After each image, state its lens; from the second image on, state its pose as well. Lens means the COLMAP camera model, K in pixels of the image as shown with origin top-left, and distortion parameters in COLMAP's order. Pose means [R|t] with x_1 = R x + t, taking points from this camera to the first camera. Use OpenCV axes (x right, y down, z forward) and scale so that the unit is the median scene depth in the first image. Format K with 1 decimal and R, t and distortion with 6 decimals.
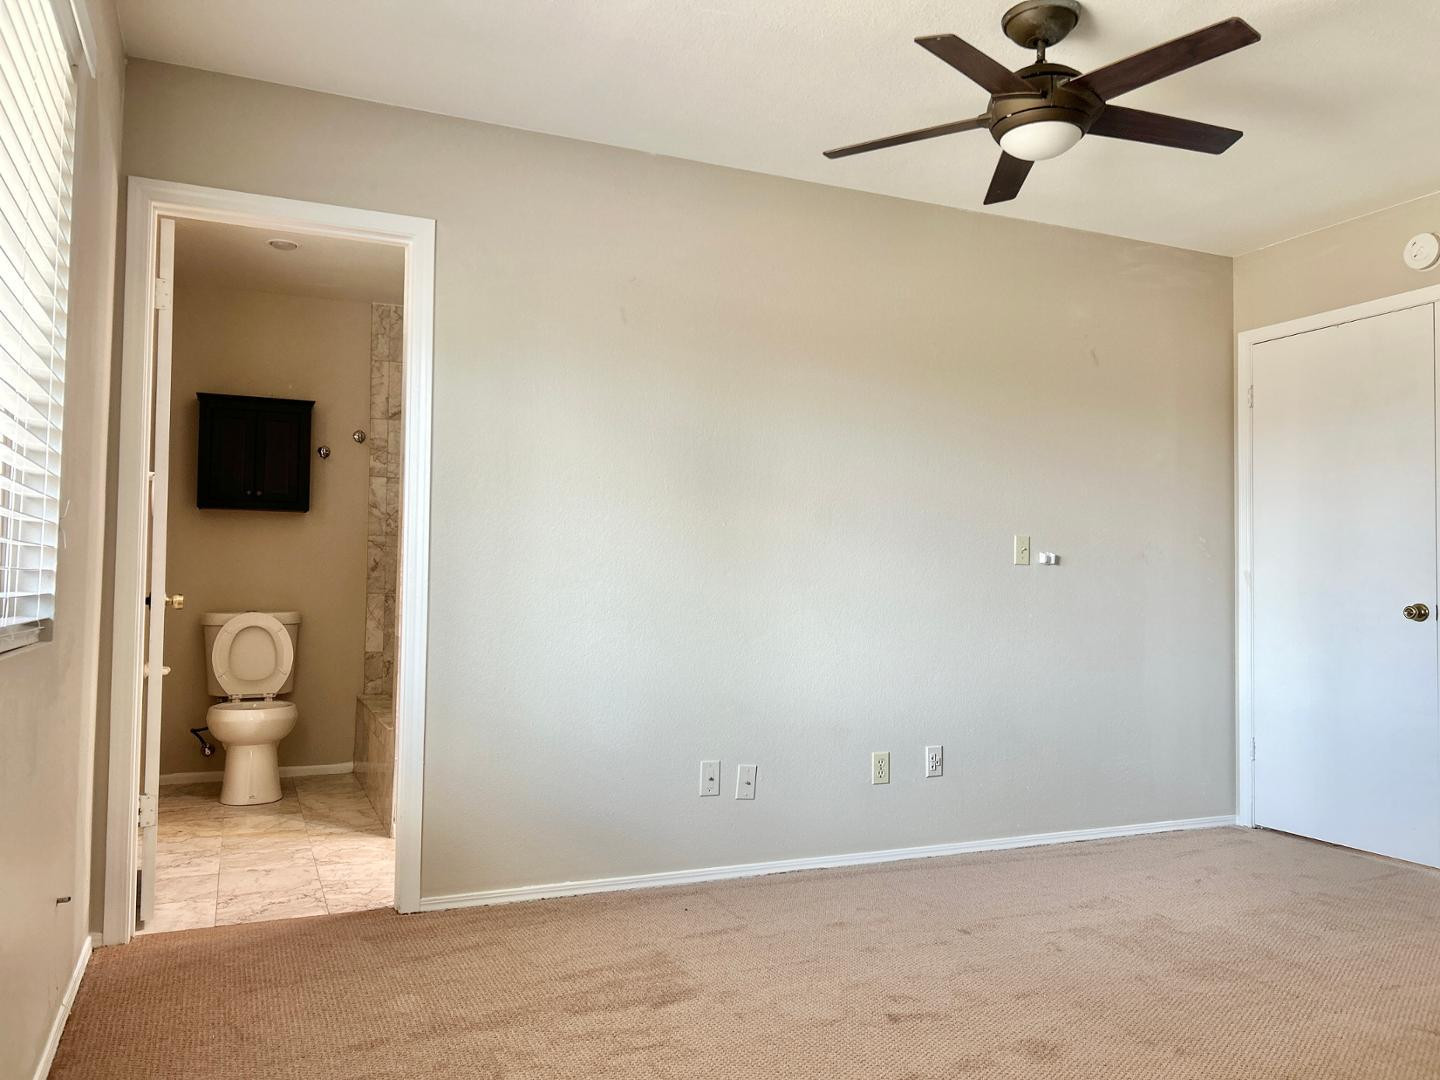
lens RADIAL K [[1085.8, 0, 713.6], [0, 1085.8, 543.9], [0, 0, 1]] dist [0.030389, -0.019246]
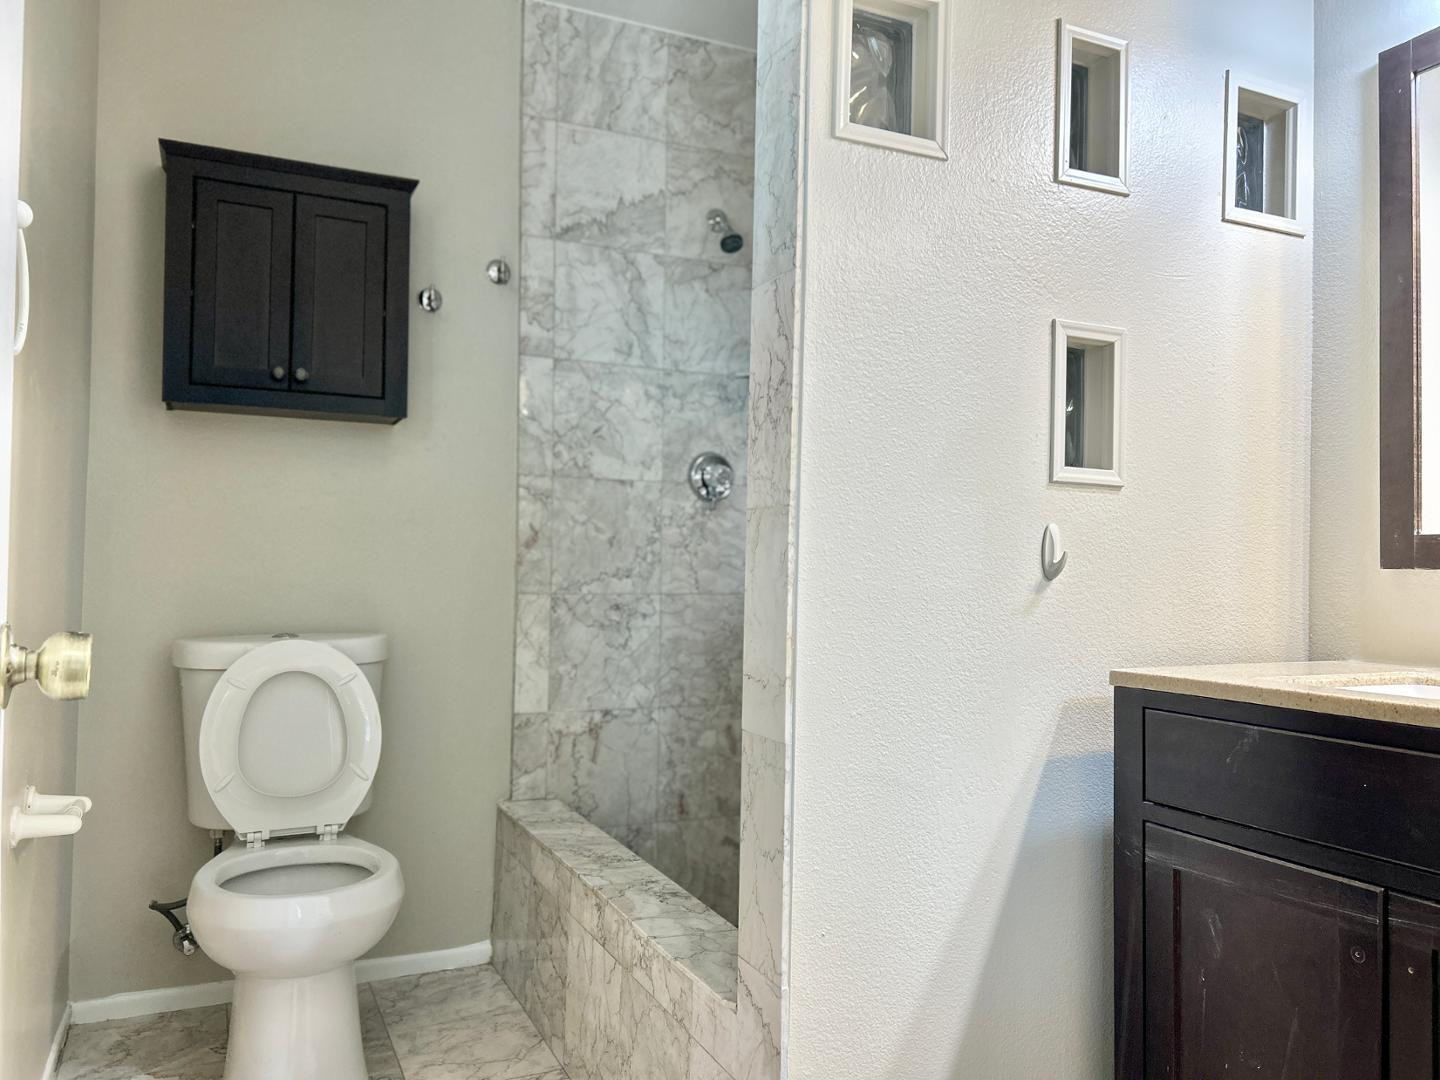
lens RADIAL K [[1085.8, 0, 725.5], [0, 1085.8, 540.7], [0, 0, 1]] dist [0.030389, -0.019246]
pose [[0.999298, -0.003028, 0.037346, -0.242029], [0.002896, 0.999989, 0.003589, 0.020060], [-0.037356, -0.003479, 0.999296, 0.508412]]
